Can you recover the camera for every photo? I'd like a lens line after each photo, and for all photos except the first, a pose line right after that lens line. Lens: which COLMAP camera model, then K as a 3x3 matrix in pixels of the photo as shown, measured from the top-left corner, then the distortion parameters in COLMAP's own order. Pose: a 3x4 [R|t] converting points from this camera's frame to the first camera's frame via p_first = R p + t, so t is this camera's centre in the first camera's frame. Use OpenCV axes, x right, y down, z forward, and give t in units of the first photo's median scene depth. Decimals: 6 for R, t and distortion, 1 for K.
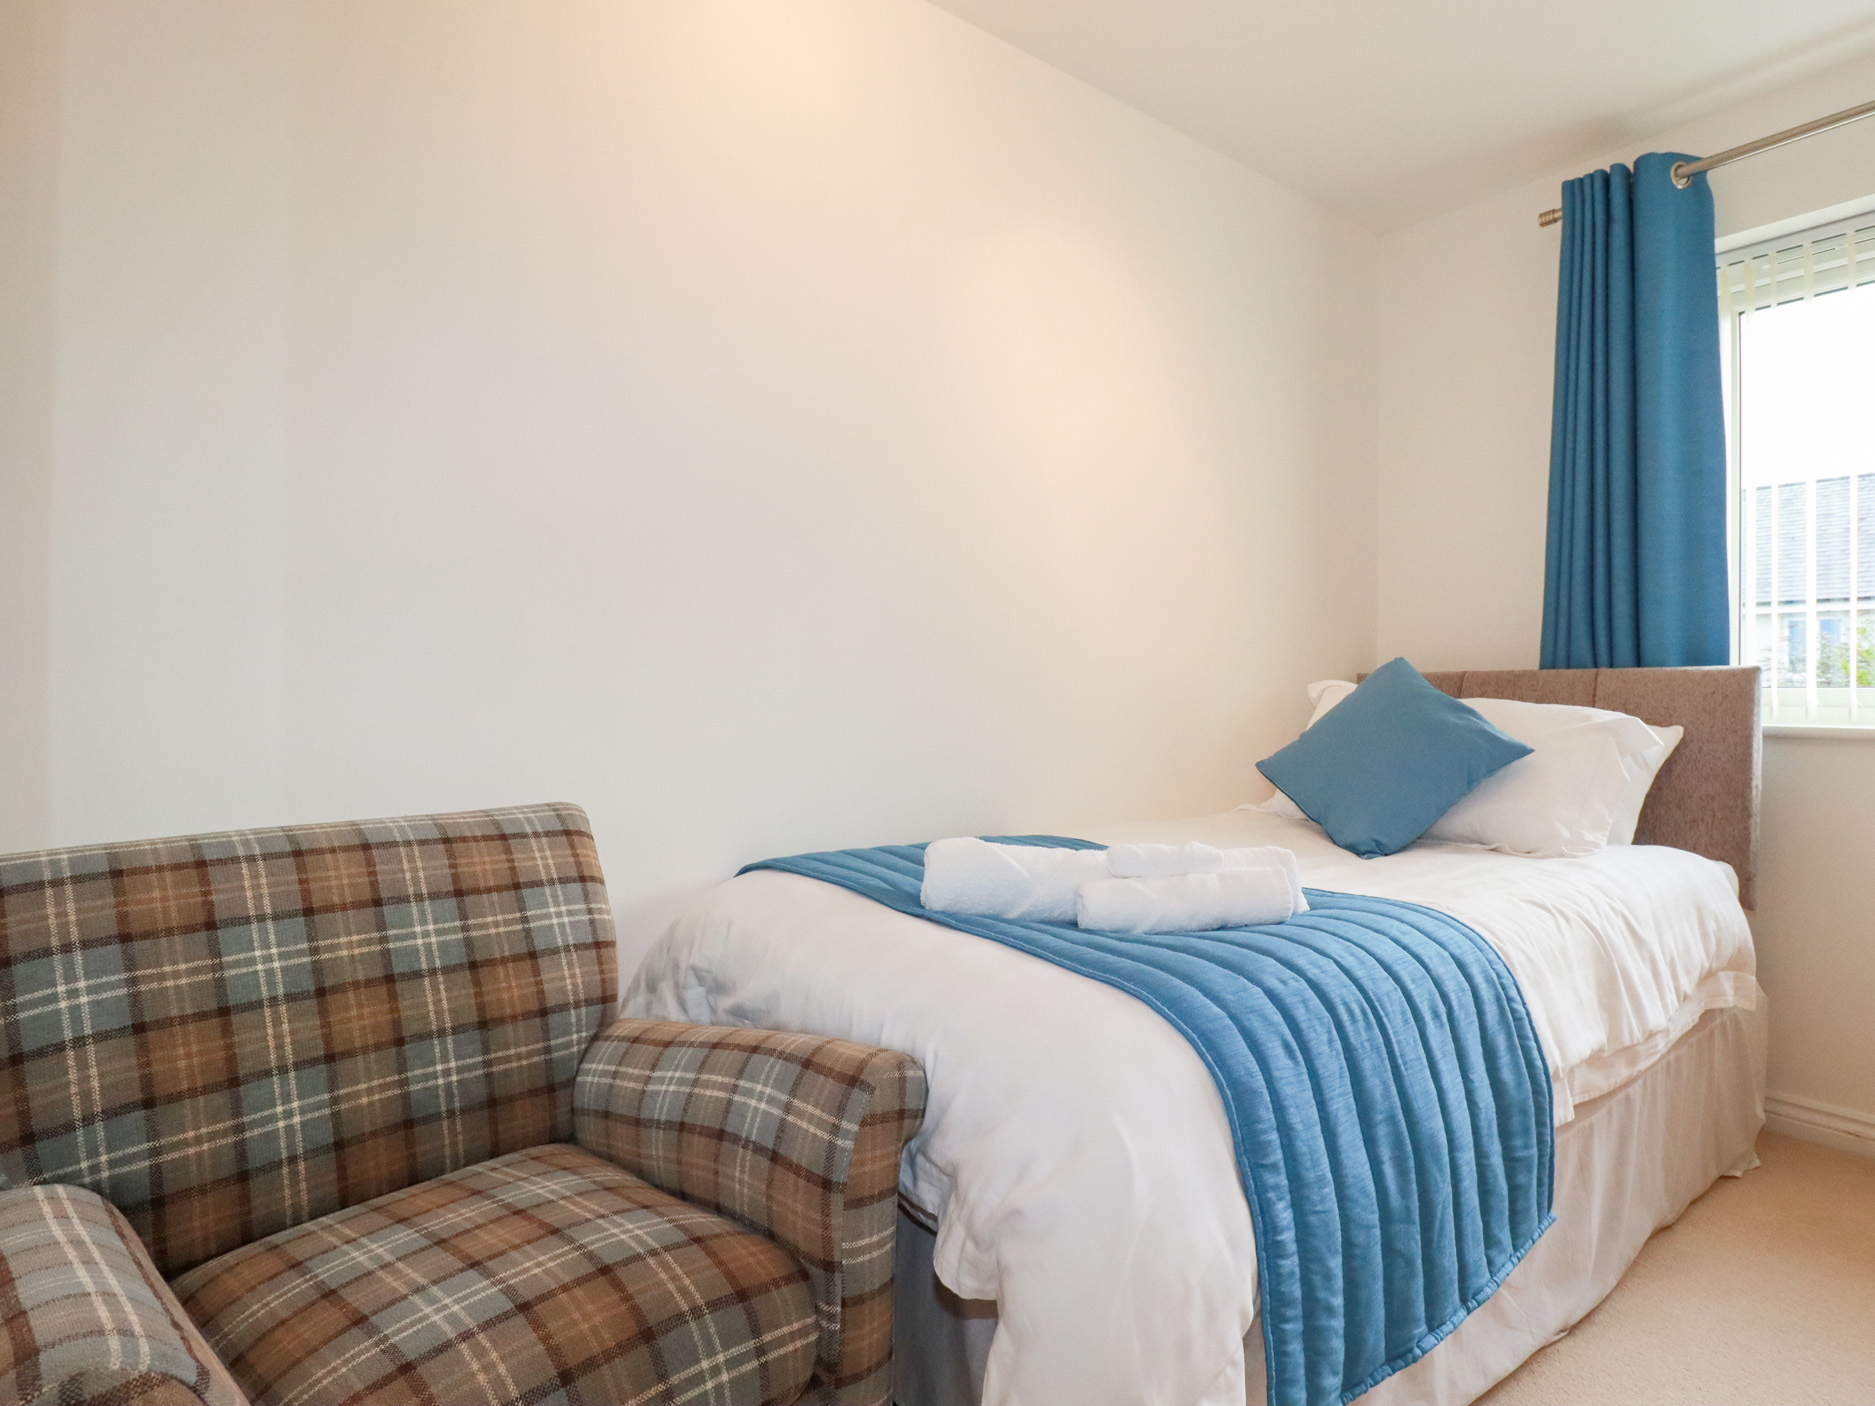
lens RADIAL K [[985.3, 0, 938.0], [0, 985.3, 692.8], [0, 0, 1]] dist [-0.016005, -0.004194]
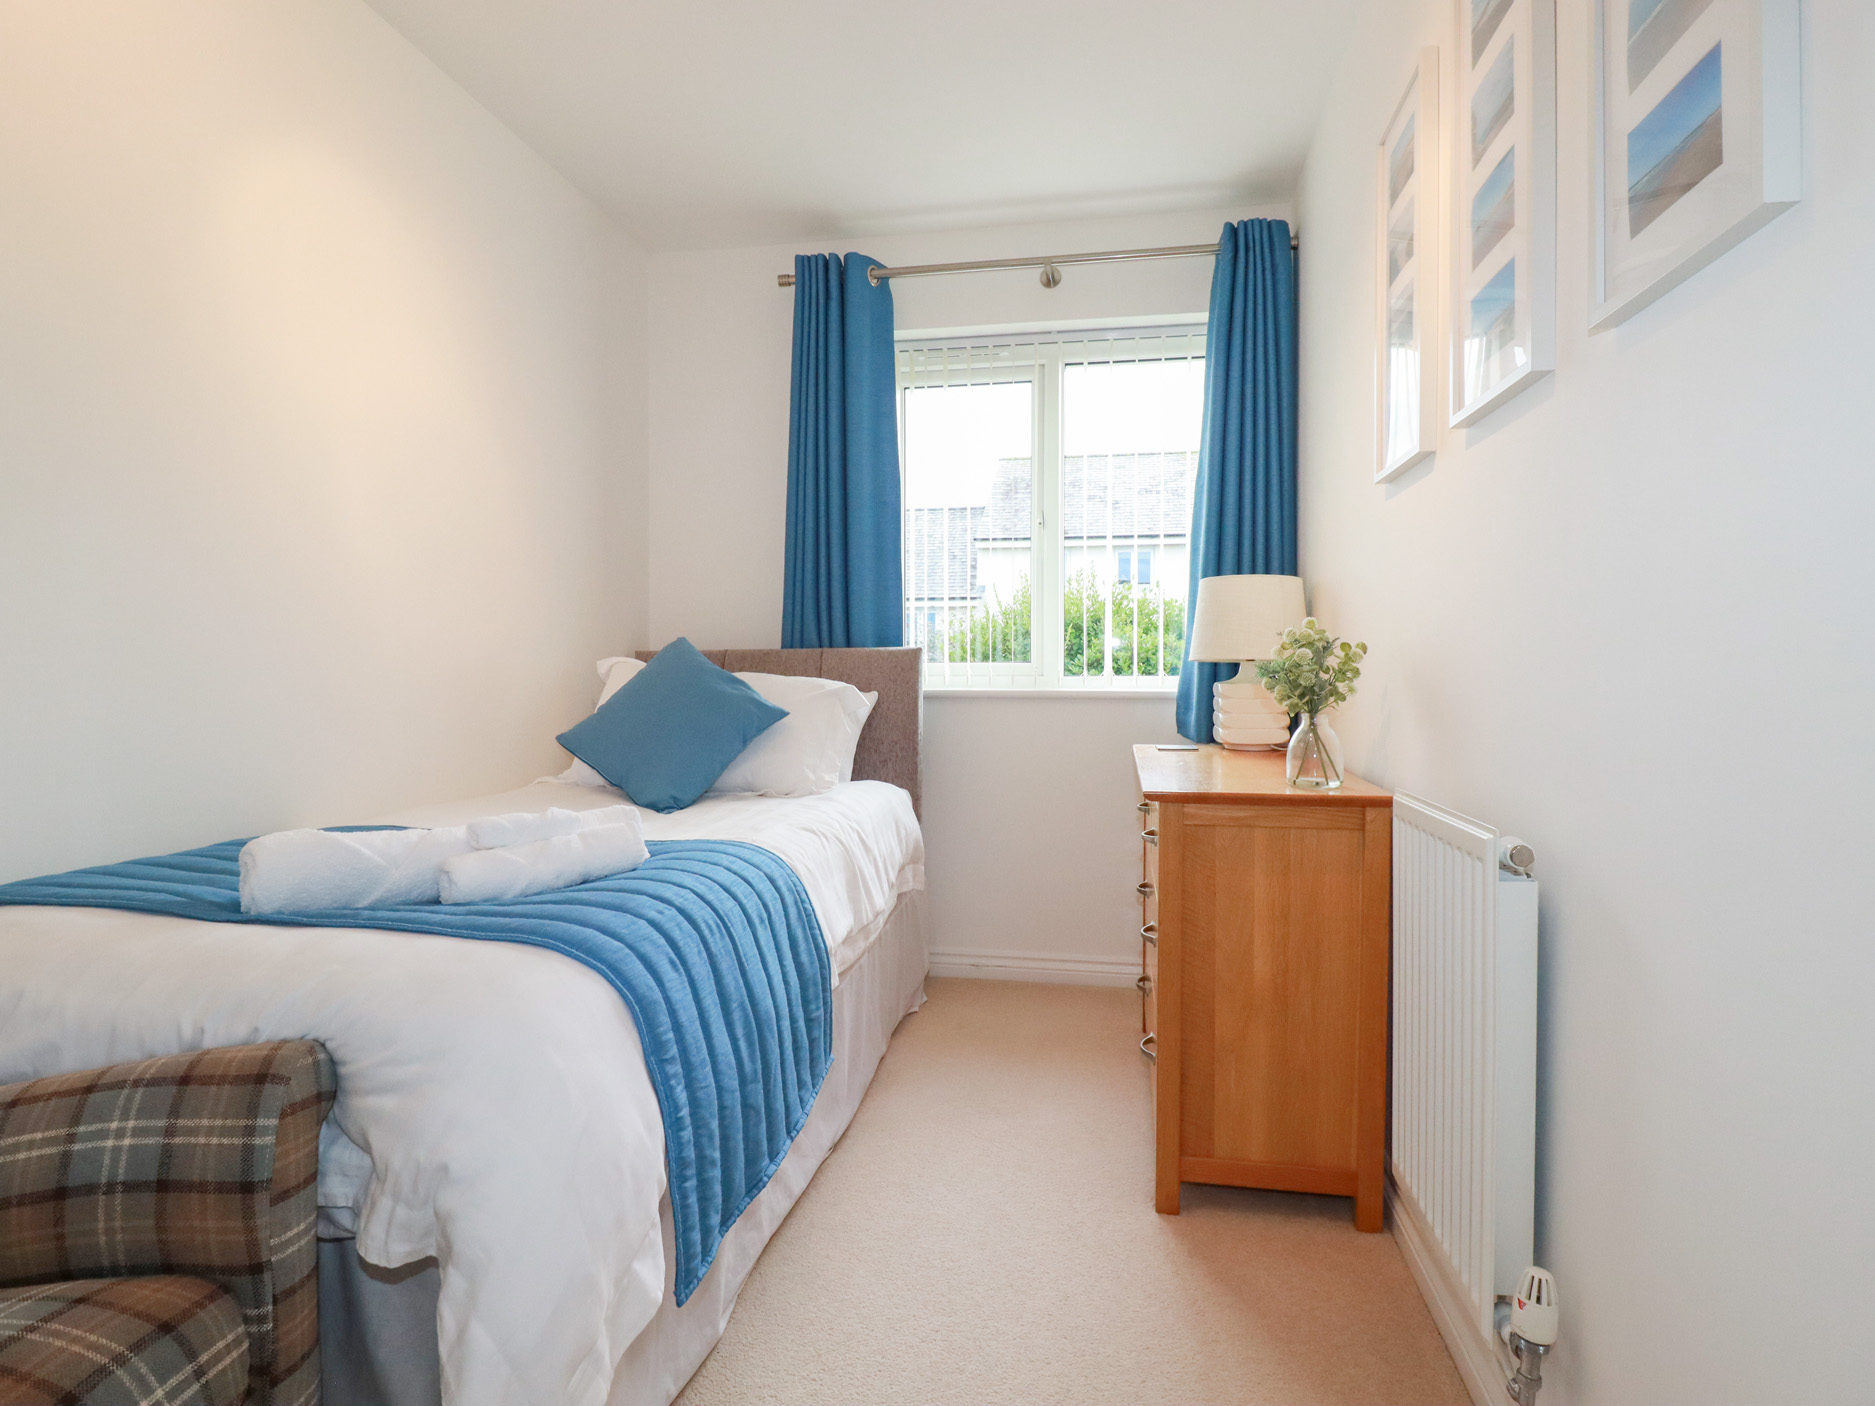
lens RADIAL K [[985.3, 0, 940.2], [0, 985.3, 701.5], [0, 0, 1]] dist [-0.016005, -0.004194]
pose [[0.723616, -0.031006, 0.689505, -0.162999], [0.008563, 0.999317, 0.035952, 0.000086], [-0.690149, -0.020111, 0.723388, -0.067207]]
